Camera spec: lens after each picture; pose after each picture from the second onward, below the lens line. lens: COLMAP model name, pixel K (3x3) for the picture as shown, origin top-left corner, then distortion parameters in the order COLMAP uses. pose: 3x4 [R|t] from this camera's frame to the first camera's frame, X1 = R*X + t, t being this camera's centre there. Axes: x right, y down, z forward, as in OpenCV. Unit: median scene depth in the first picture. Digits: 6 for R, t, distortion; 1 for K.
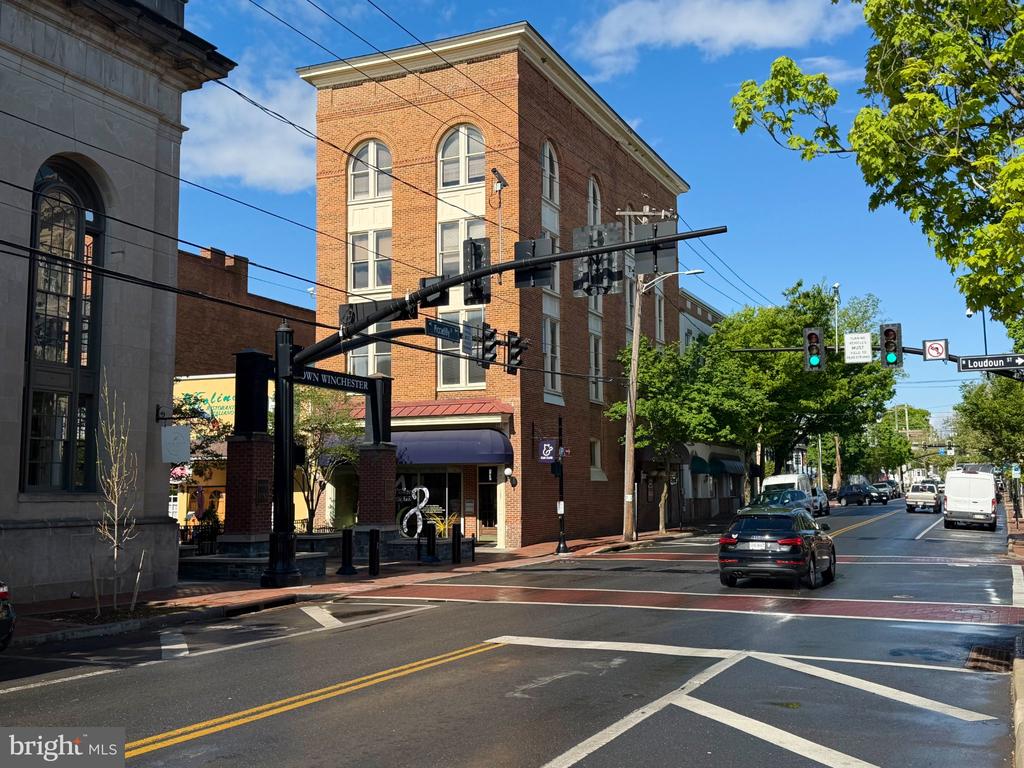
lens RADIAL K [[1066.0, 0, 512.9], [0, 1066.0, 385.9], [0, 0, 1]] dist [0.078536, 0.000000]
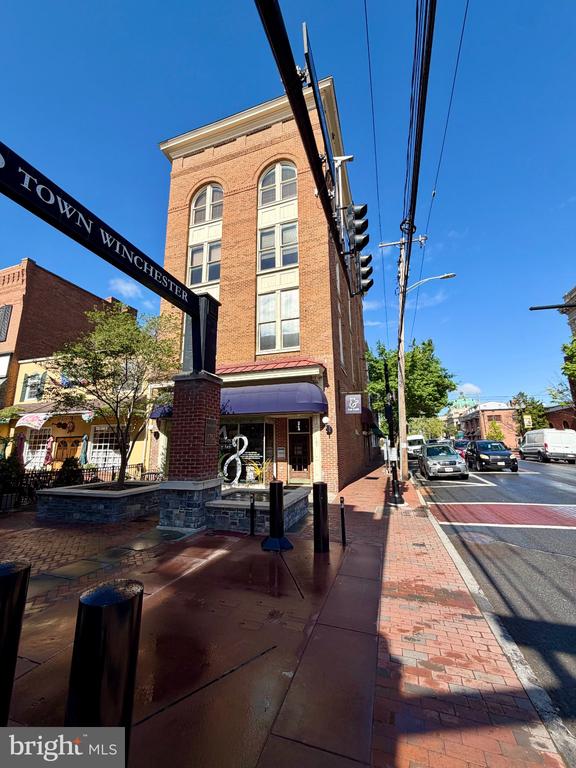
lens RADIAL K [[308.3, 0, 287.8], [0, 308.3, 381.1], [0, 0, 1]] dist [-0.007503, -0.000031]
pose [[0.993452, 0.020965, 0.112310, -0.074398], [-0.008557, 0.993913, -0.109838, 0.072257], [-0.113929, 0.108158, 0.987584, 0.662156]]
